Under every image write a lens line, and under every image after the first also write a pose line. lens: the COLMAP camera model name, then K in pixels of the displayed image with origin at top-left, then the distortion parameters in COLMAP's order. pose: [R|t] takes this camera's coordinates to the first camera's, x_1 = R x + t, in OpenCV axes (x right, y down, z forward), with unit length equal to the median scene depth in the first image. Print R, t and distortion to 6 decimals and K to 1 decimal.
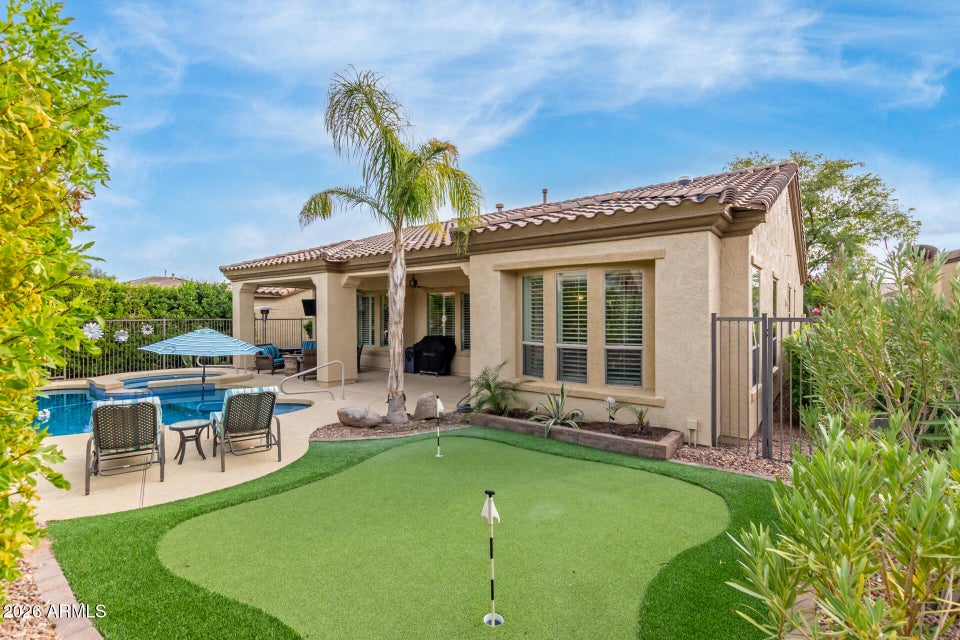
lens RADIAL K [[446.5, 0, 485.4], [0, 446.5, 315.7], [0, 0, 1]] dist [0.001622, -0.000208]
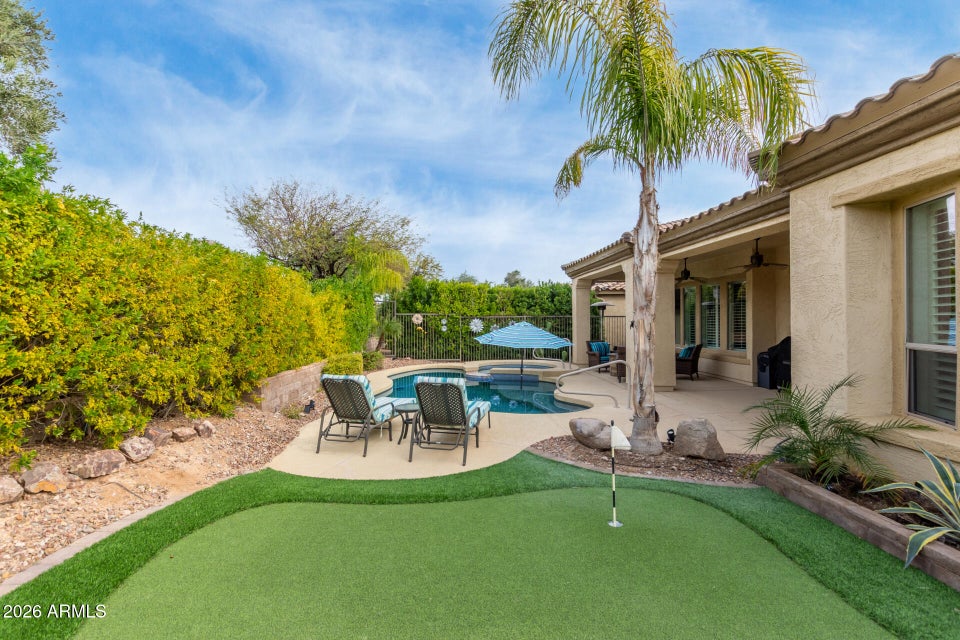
lens RADIAL K [[446.5, 0, 479.2], [0, 446.5, 317.3], [0, 0, 1]] dist [0.001622, -0.000208]
pose [[0.638799, -0.006655, -0.769345, 0.165333], [0.004173, 0.999978, -0.005185, 0.031850], [0.769362, 0.000101, 0.638813, 0.344860]]
